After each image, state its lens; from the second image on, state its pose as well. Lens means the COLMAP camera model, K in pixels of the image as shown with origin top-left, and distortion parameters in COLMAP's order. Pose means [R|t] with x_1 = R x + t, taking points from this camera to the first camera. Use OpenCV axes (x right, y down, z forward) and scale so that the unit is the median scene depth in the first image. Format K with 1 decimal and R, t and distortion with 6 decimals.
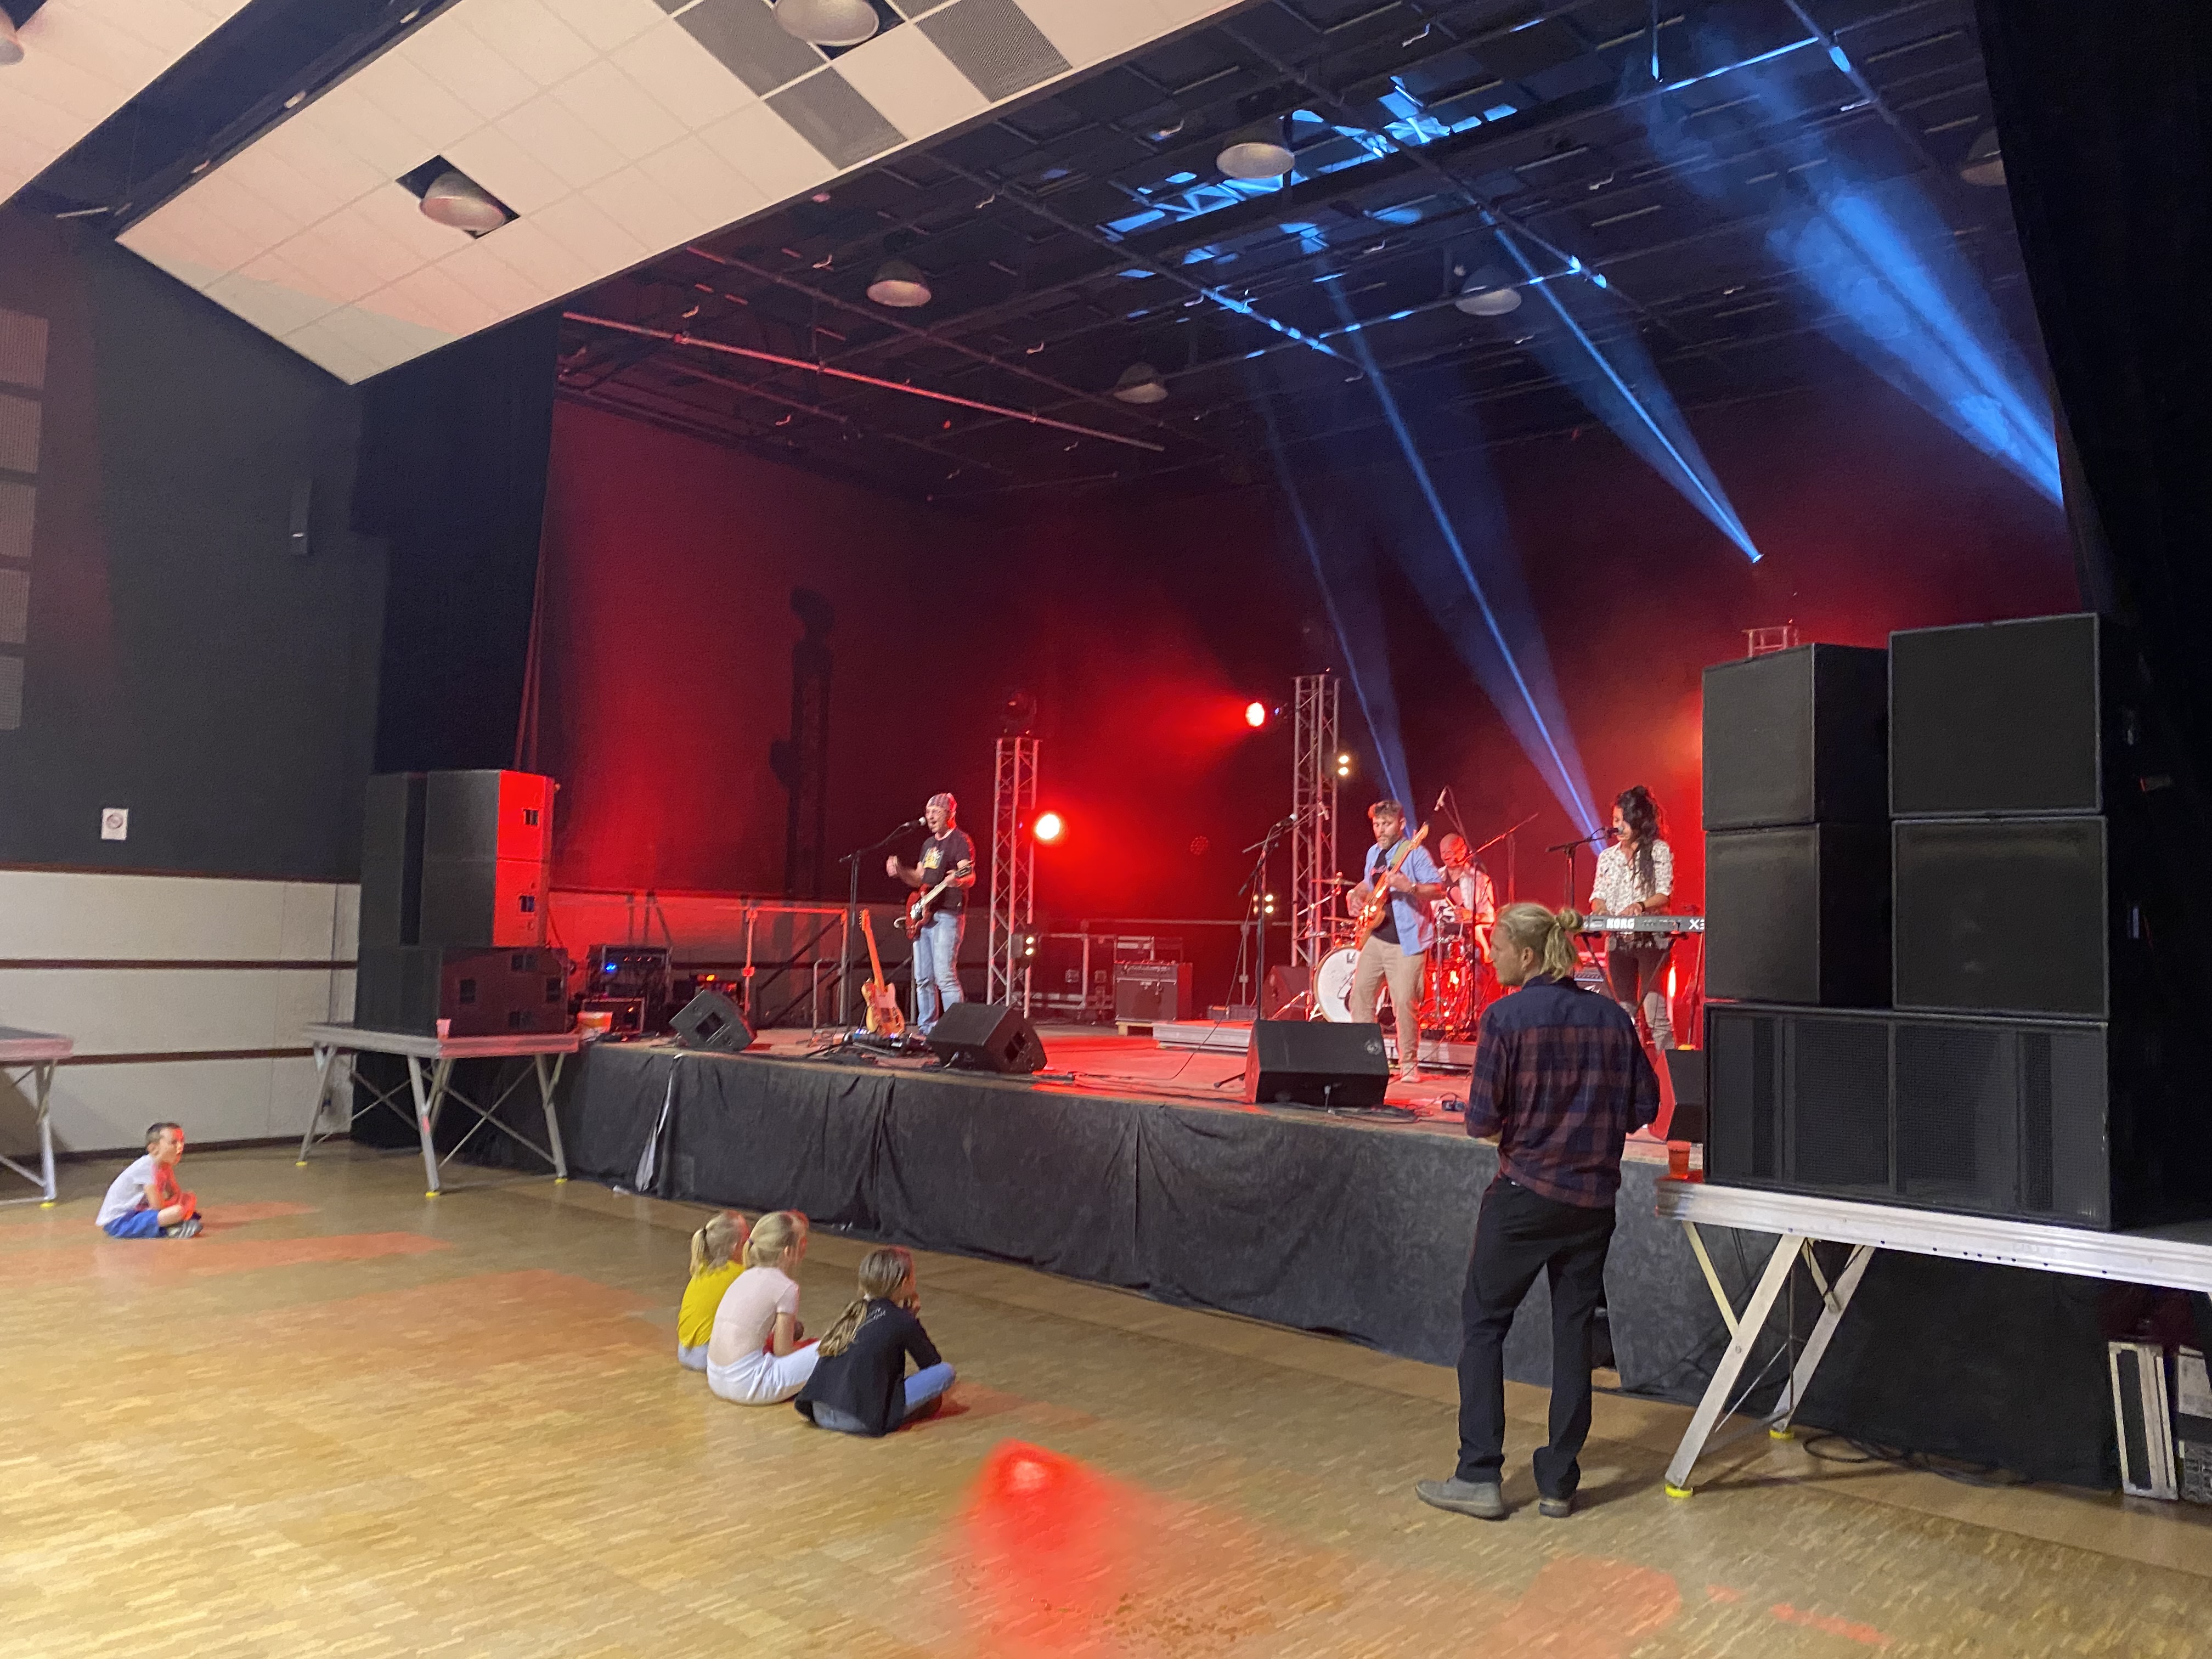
lens RADIAL K [[1693.8, 0, 1103.7], [0, 1693.8, 818.2], [0, 0, 1]] dist [0.002584, -0.000592]
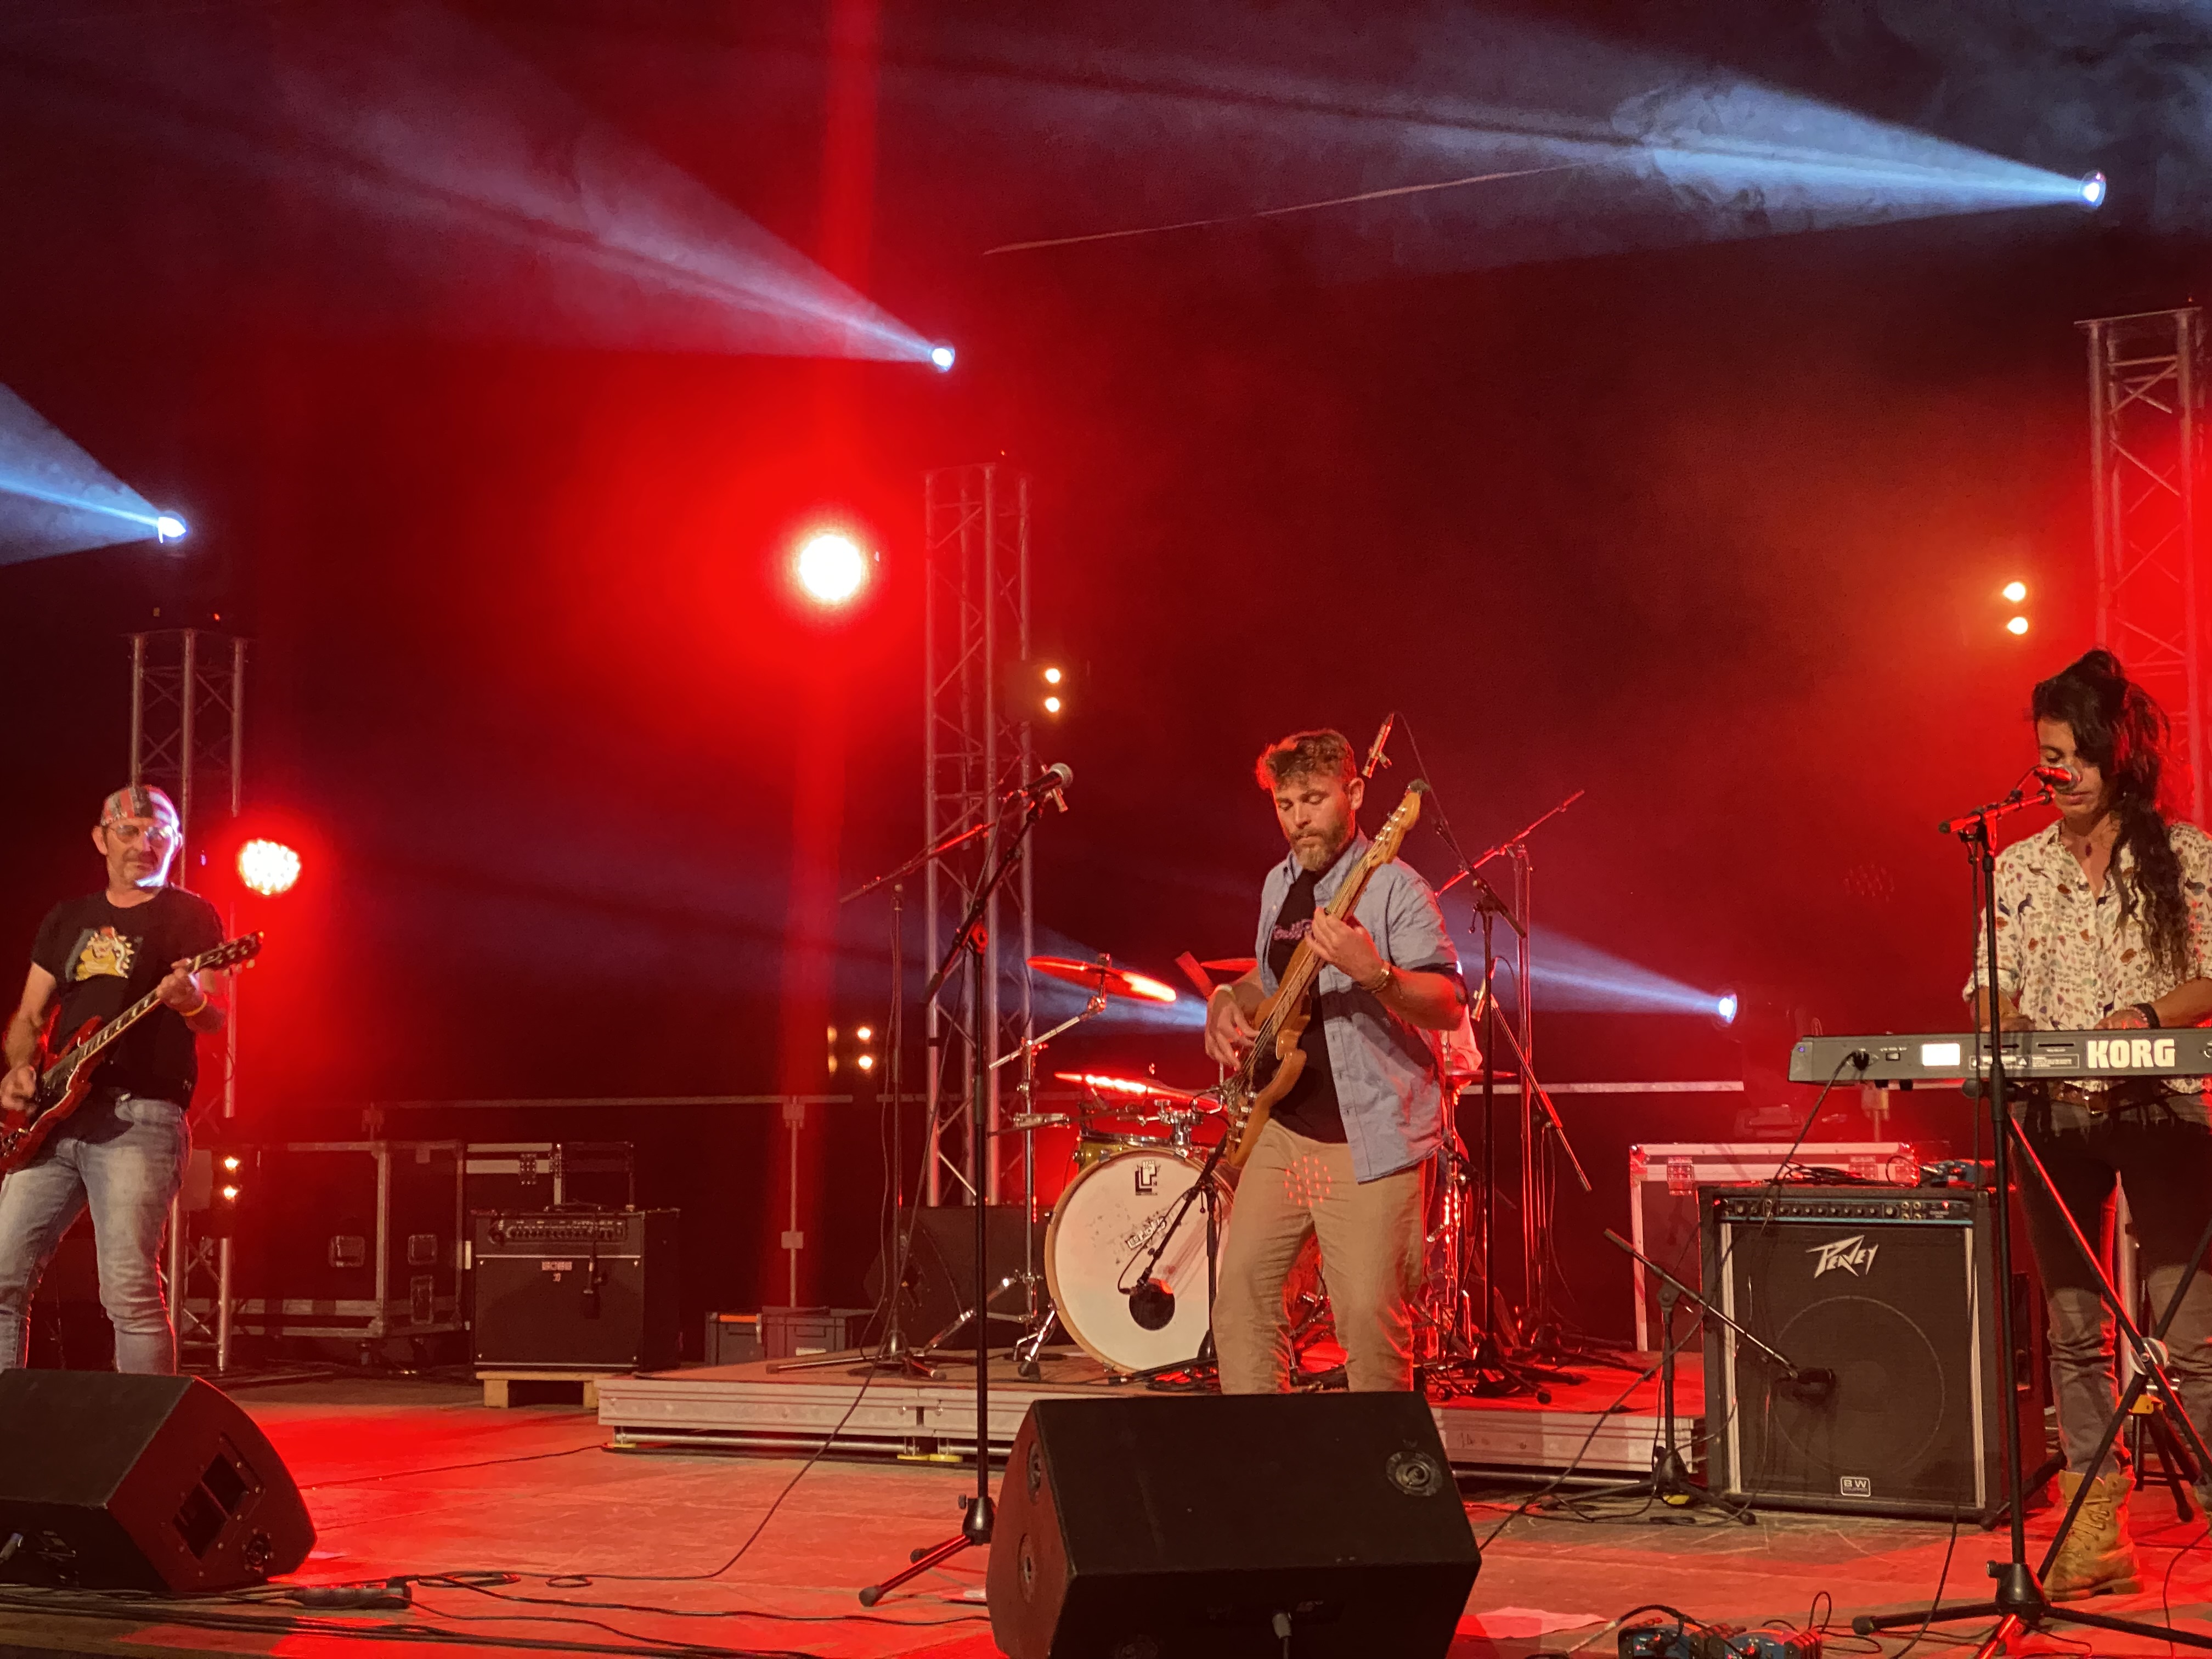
lens RADIAL K [[3352.4, 0, 1116.0], [0, 3352.4, 851.1], [0, 0, 1]] dist [0.095206, 0.000000]
pose [[0.975068, -0.014240, 0.221447, -0.018617], [0.017017, 0.999799, -0.010637, 0.015182], [-0.221251, 0.014140, 0.975114, 0.243028]]
